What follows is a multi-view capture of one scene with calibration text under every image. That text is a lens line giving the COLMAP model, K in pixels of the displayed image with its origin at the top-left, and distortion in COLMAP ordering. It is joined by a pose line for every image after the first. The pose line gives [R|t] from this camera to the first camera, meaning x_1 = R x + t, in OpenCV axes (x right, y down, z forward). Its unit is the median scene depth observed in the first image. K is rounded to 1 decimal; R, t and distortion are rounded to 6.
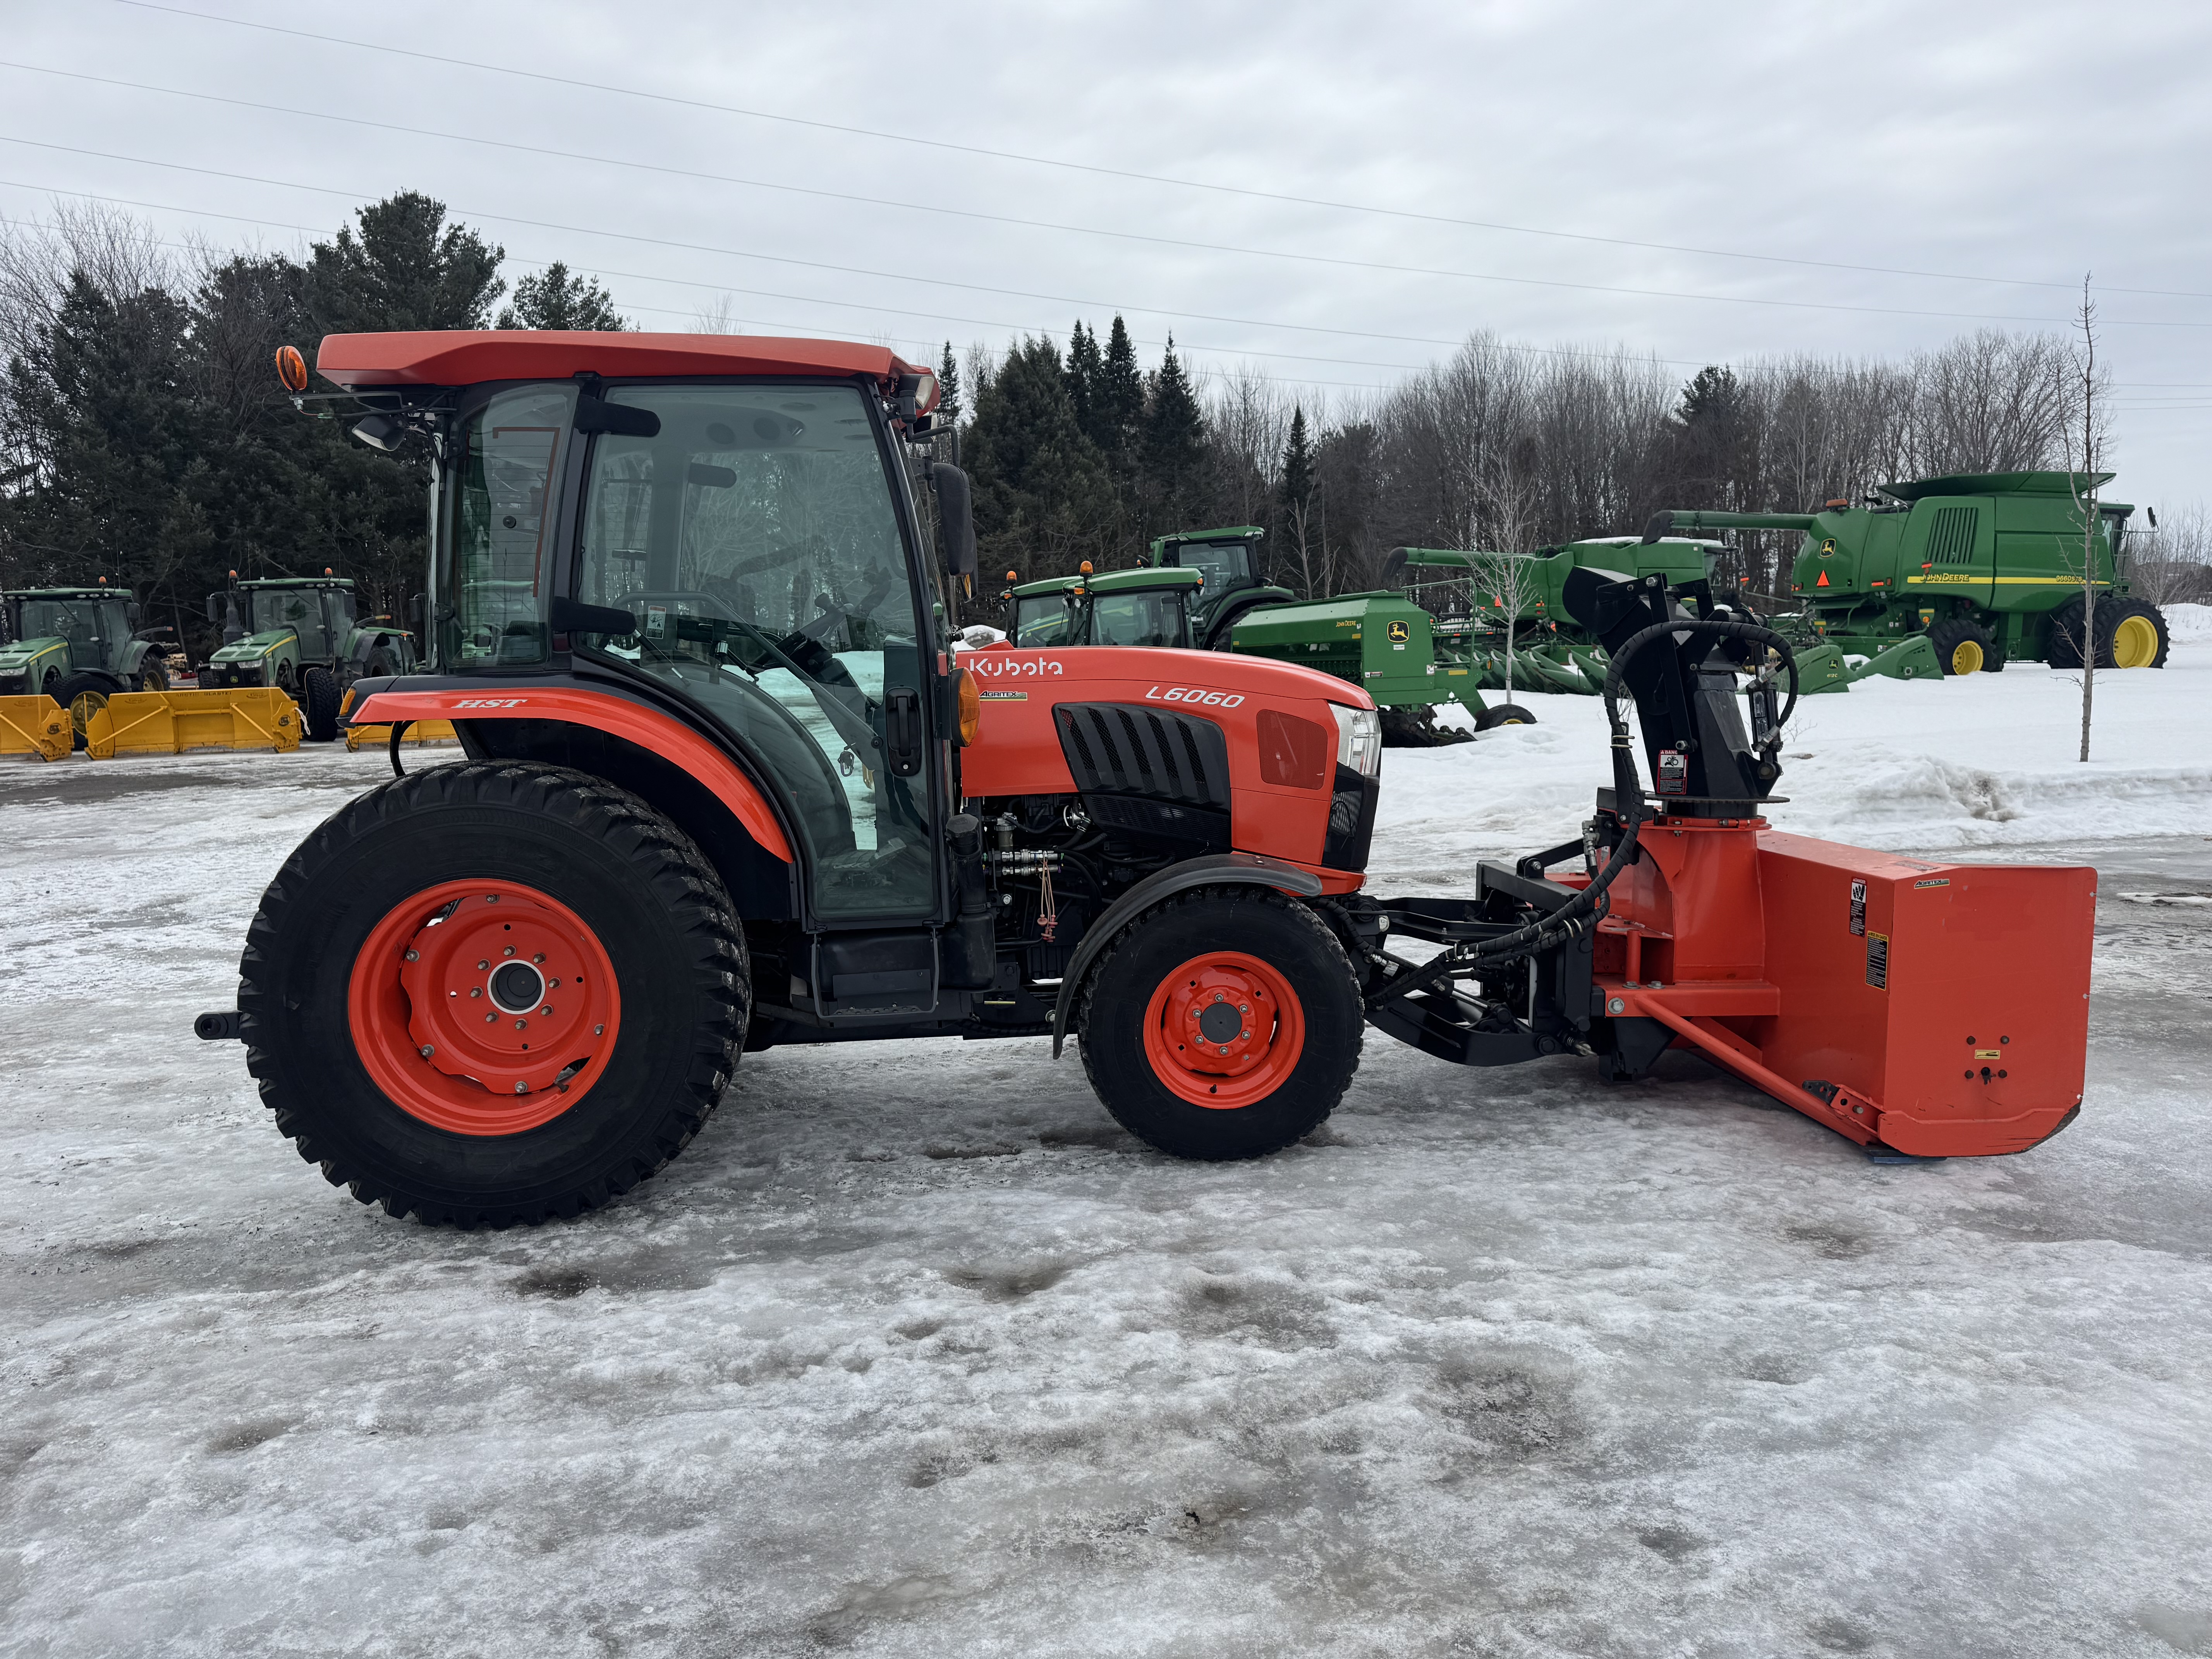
lens RADIAL K [[1556.8, 0, 1114.0], [0, 1556.8, 831.9], [0, 0, 1]] dist [0.048242, -0.053888]
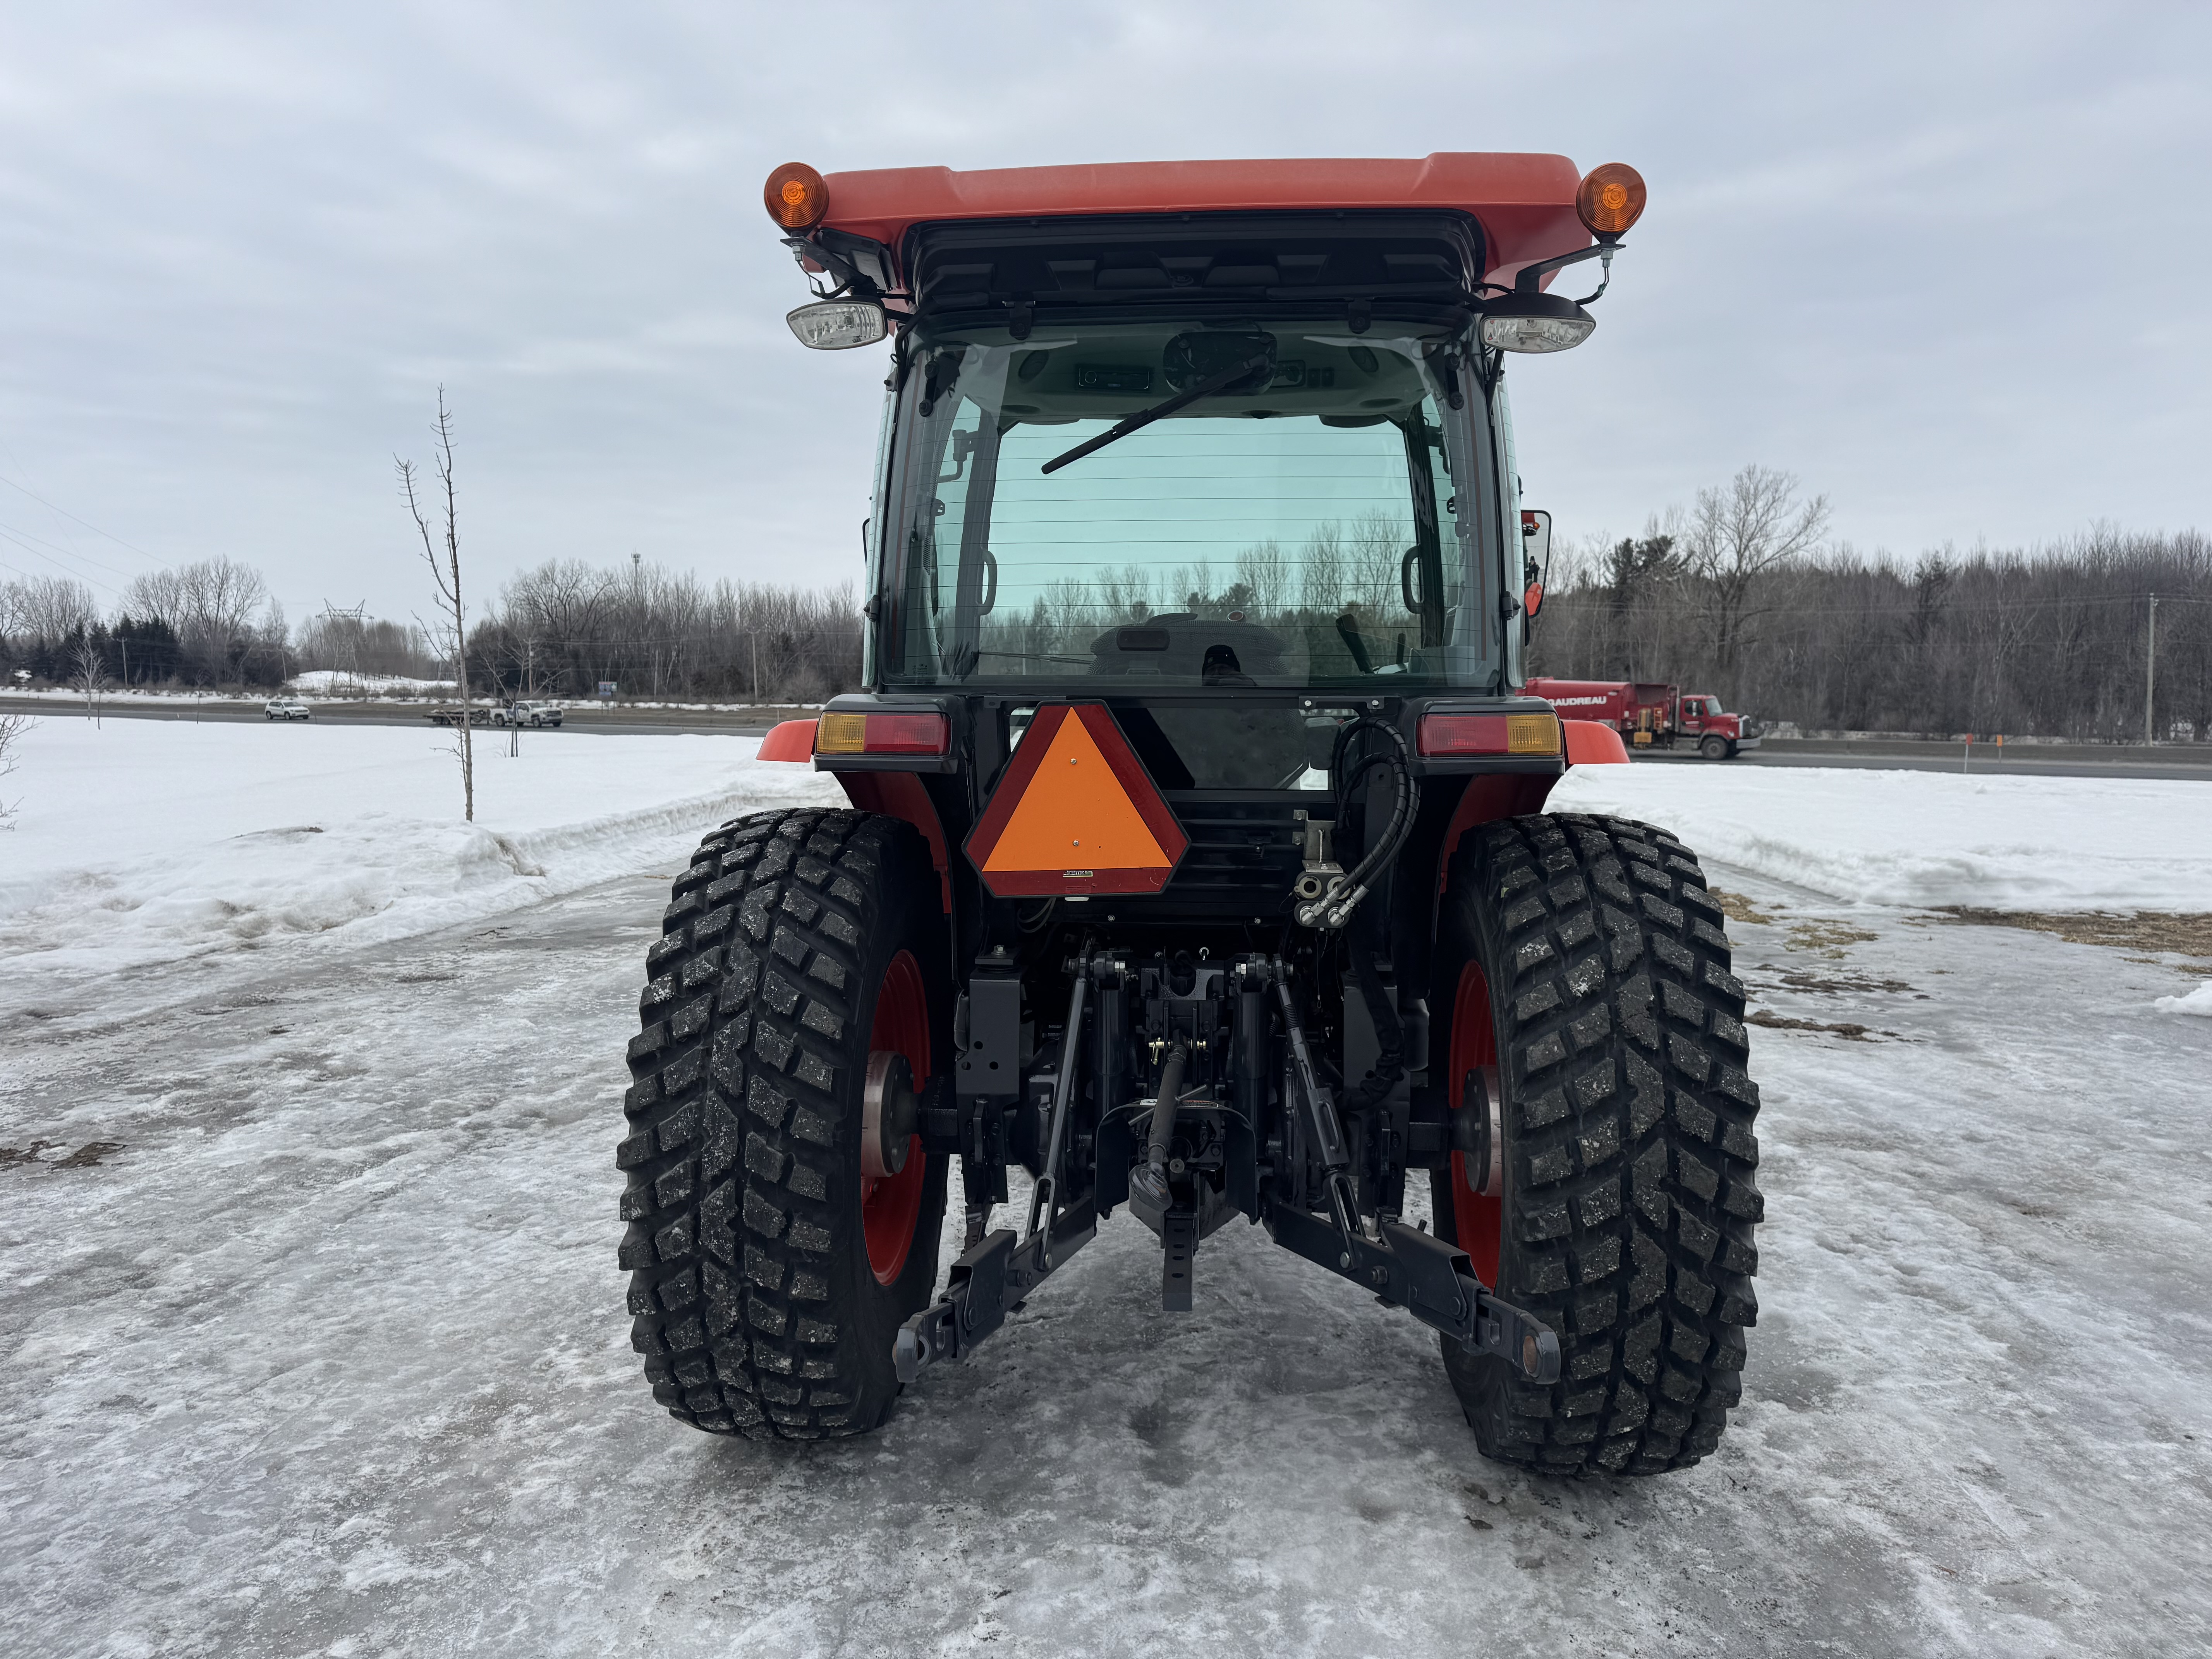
lens RADIAL K [[1556.8, 0, 1114.0], [0, 1556.8, 831.9], [0, 0, 1]] dist [0.048242, -0.053888]
pose [[0.157719, -0.048187, 0.986308, -1.345917], [0.102101, 0.994251, 0.032249, -0.096151], [-0.982191, 0.095617, 0.161733, 1.269584]]
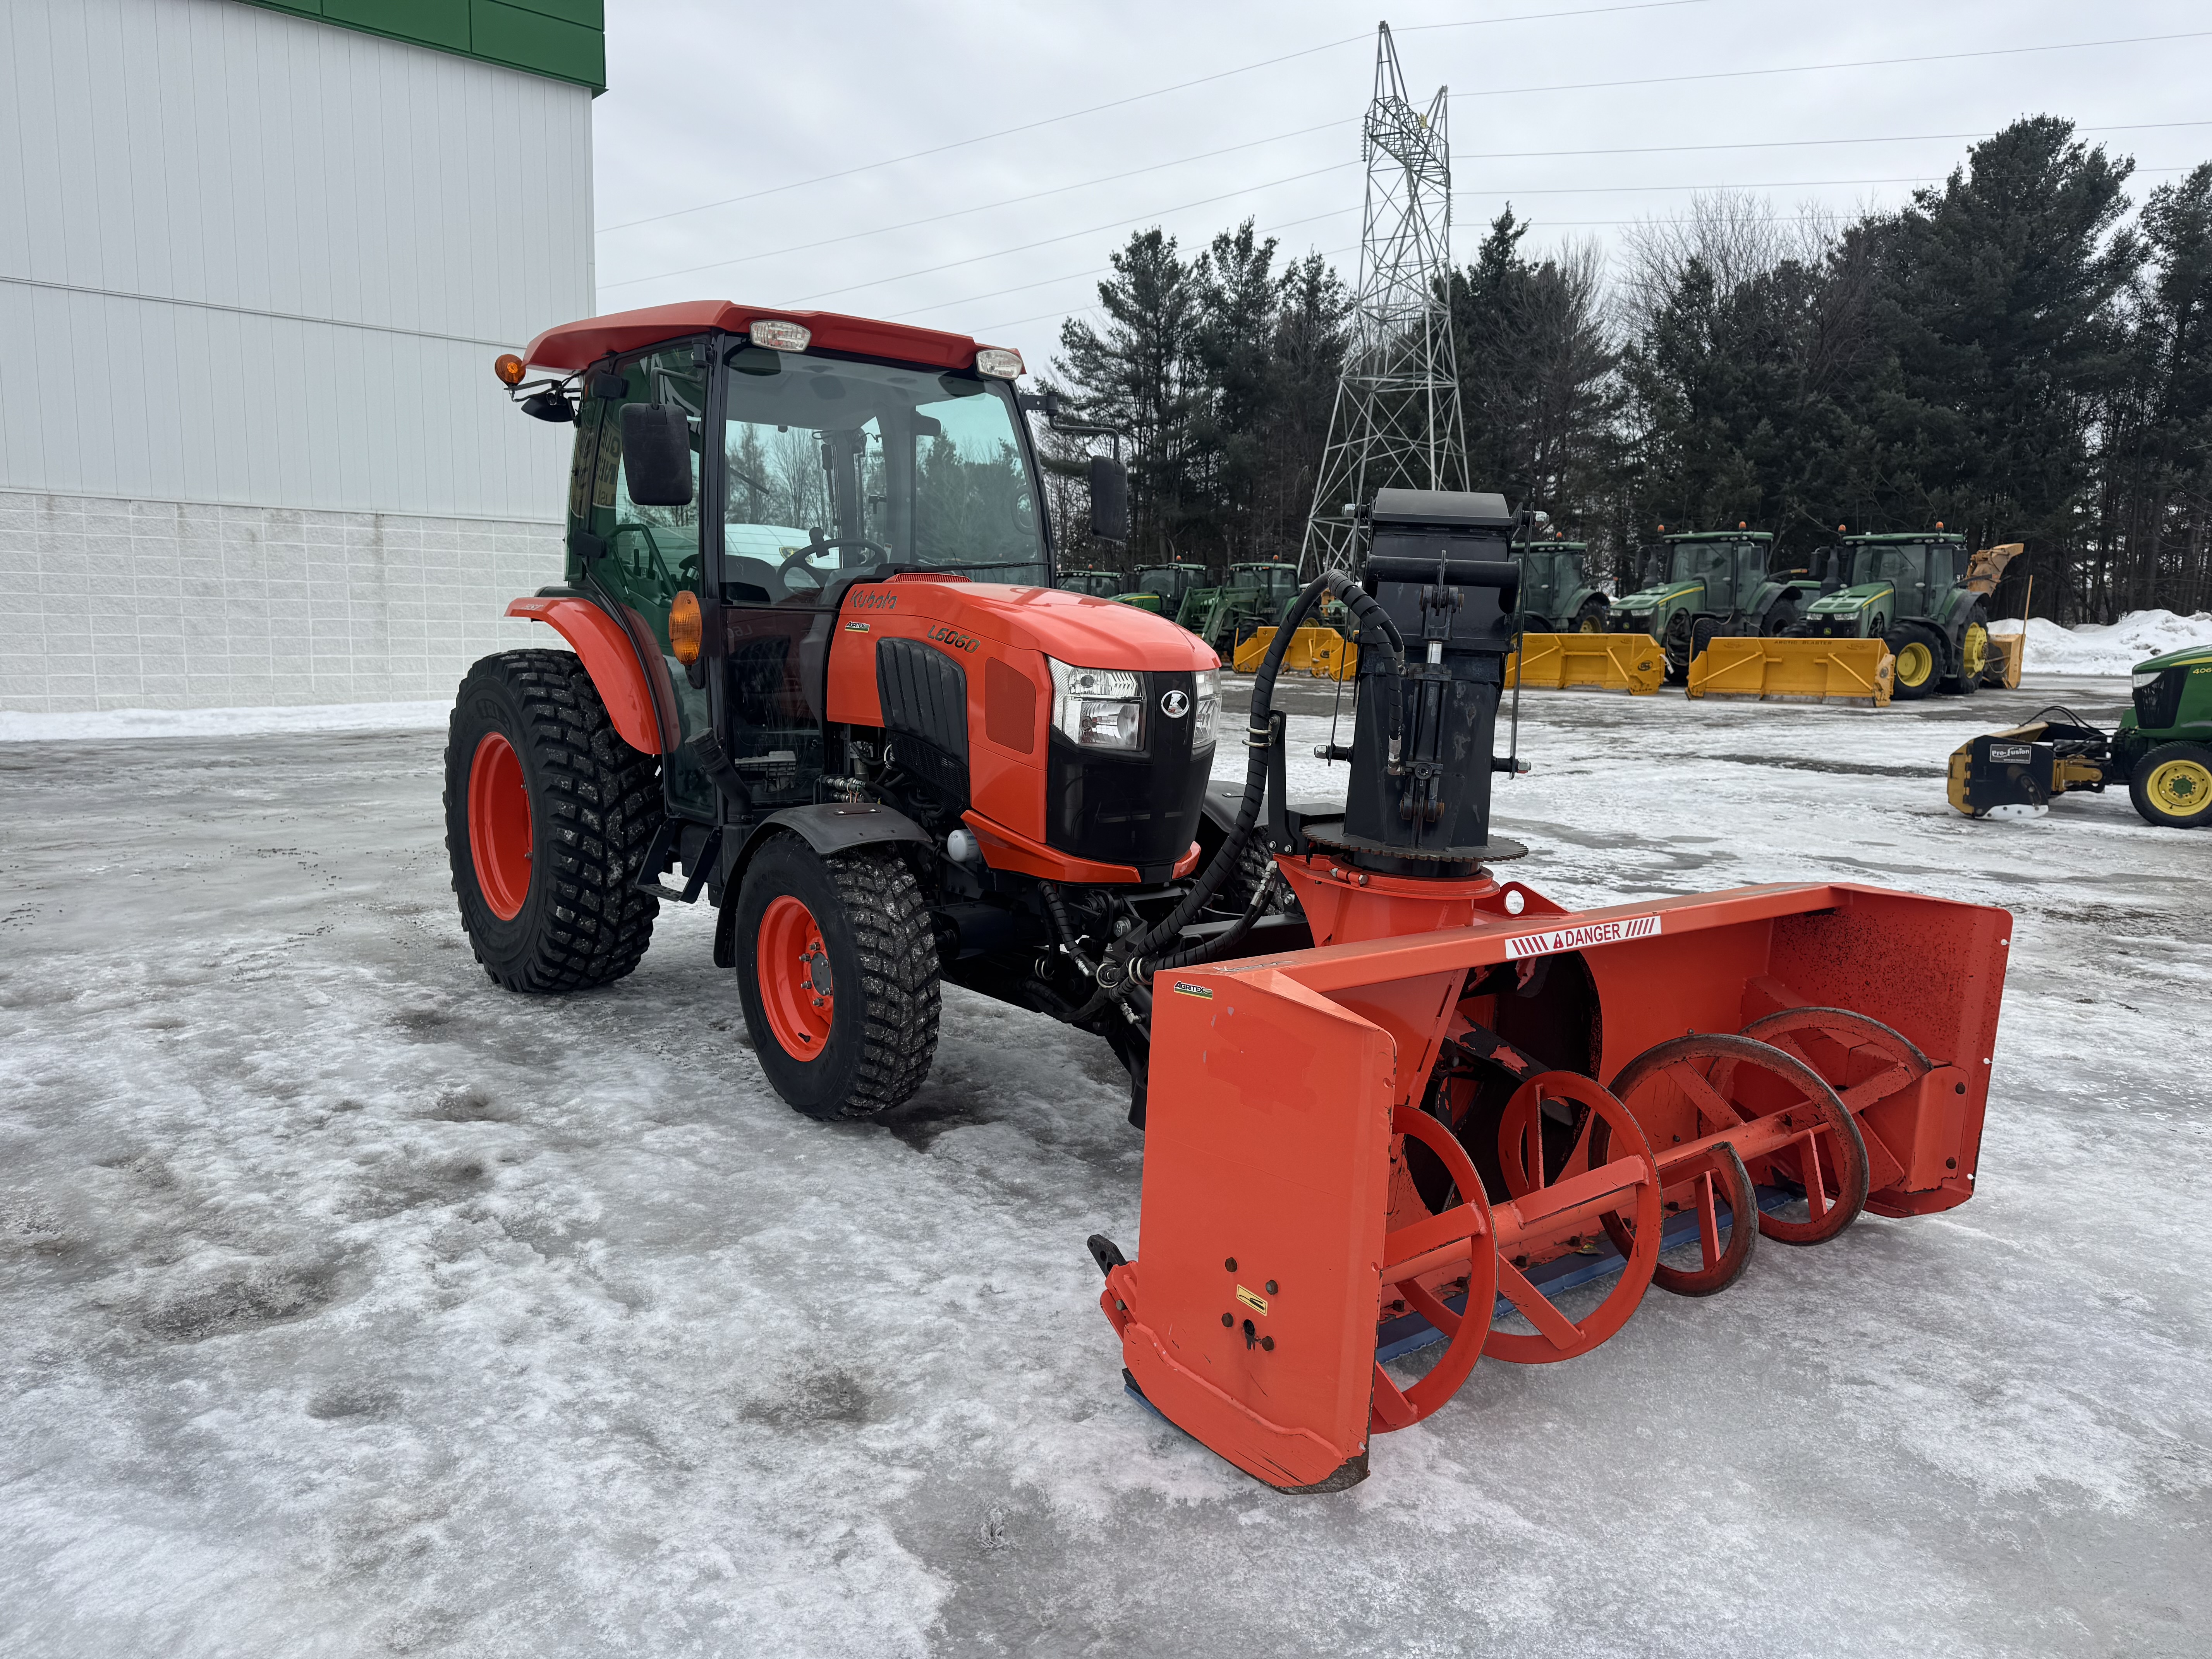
lens RADIAL K [[1556.8, 0, 1114.0], [0, 1556.8, 831.9], [0, 0, 1]] dist [0.048242, -0.053888]
pose [[0.563118, 0.154701, -0.811767, 1.181191], [-0.132627, 0.986506, 0.095999, -0.103370], [0.815664, 0.053603, 0.576037, 0.730697]]
